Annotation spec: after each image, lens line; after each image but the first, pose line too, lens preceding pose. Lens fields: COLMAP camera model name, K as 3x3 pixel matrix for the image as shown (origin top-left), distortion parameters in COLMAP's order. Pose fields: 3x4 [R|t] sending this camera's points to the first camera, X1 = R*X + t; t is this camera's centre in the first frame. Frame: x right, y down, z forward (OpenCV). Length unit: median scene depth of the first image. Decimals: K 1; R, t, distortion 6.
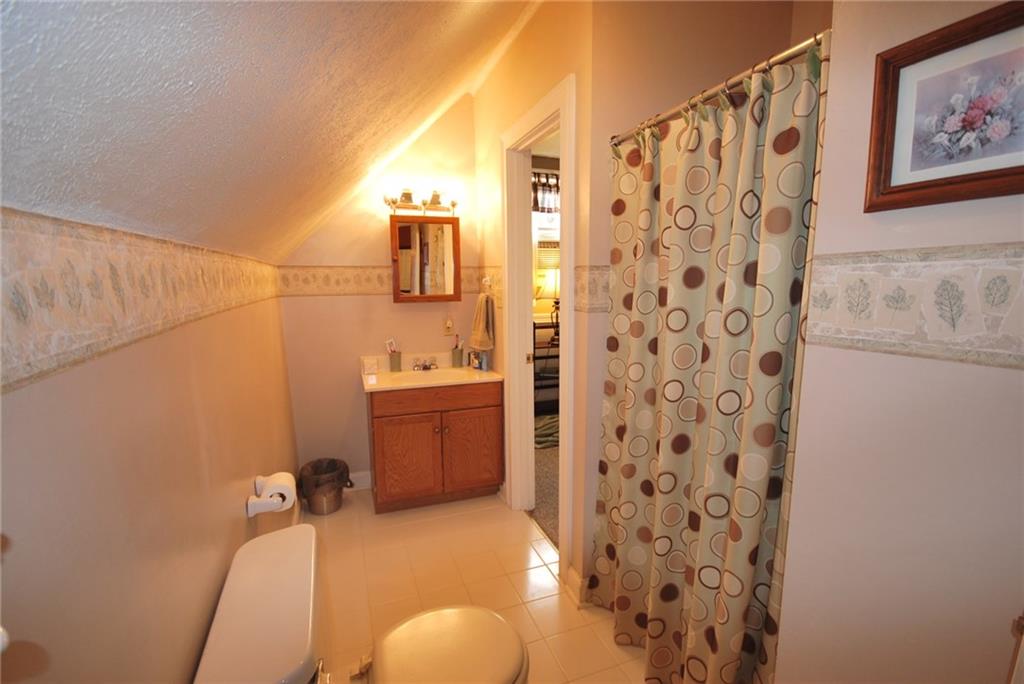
lens RADIAL K [[453.6, 0, 512.9], [0, 453.6, 345.3], [0, 0, 1]] dist [0.000153, 0.000061]
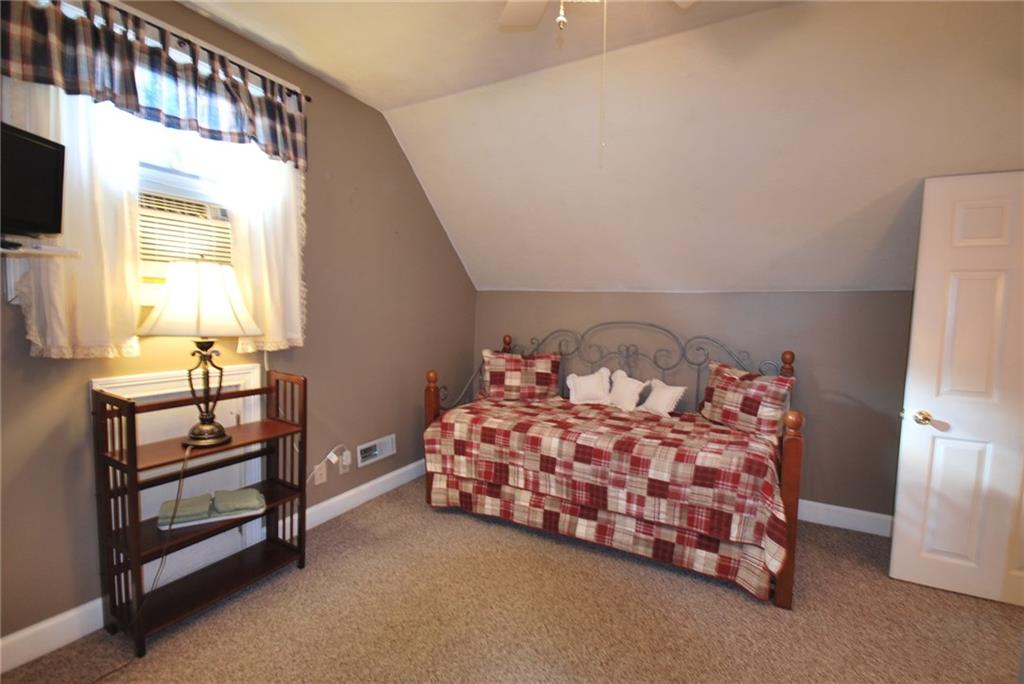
lens RADIAL K [[453.6, 0, 518.0], [0, 453.6, 343.2], [0, 0, 1]] dist [0.000153, 0.000061]
pose [[0.761078, -0.025598, 0.648155, 0.046624], [0.063708, 0.997340, -0.035419, -0.062943], [-0.645524, 0.068249, 0.760684, 0.498597]]
